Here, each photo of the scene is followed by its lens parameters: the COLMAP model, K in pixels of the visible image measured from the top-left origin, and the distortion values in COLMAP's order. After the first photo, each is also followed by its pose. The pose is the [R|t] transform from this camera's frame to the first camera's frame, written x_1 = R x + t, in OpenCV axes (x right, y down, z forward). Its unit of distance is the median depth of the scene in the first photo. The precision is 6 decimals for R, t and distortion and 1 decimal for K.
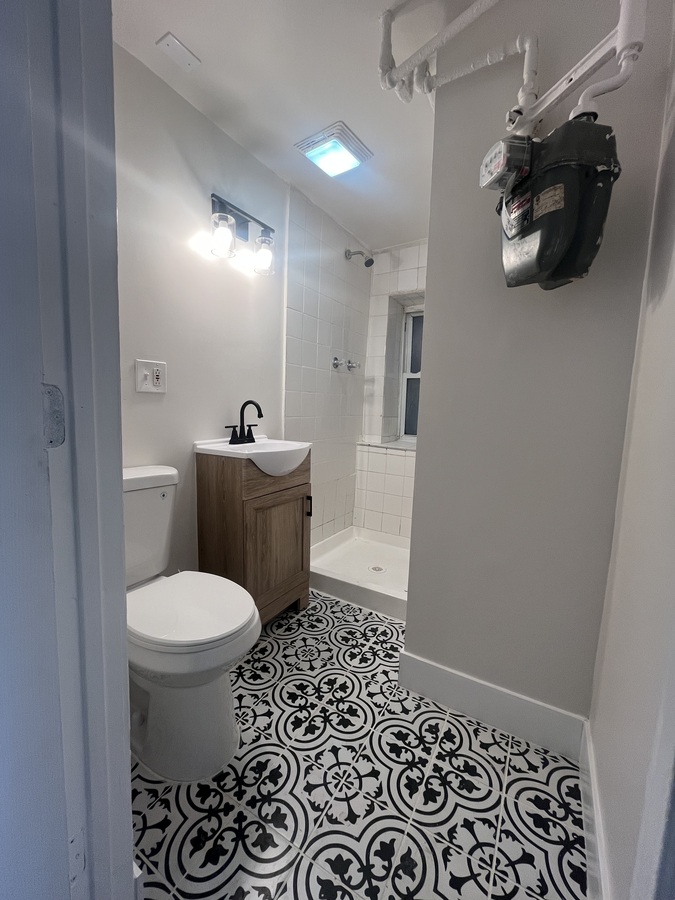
lens RADIAL K [[366.9, 0, 338.5], [0, 366.9, 447.3], [0, 0, 1]] dist [-0.003524, 0.000455]
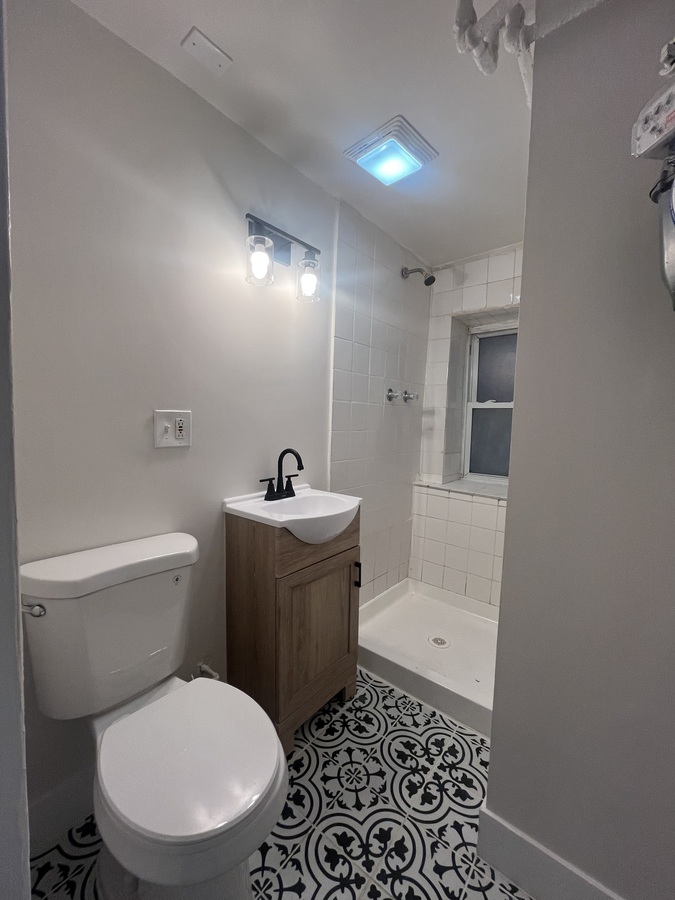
lens RADIAL K [[366.9, 0, 338.8], [0, 366.9, 447.4], [0, 0, 1]] dist [-0.003524, 0.000455]
pose [[0.990237, 0.005311, -0.139291, -0.010360], [-0.011224, 0.999067, -0.041698, -0.109658], [0.138940, 0.042855, 0.989373, 0.198285]]
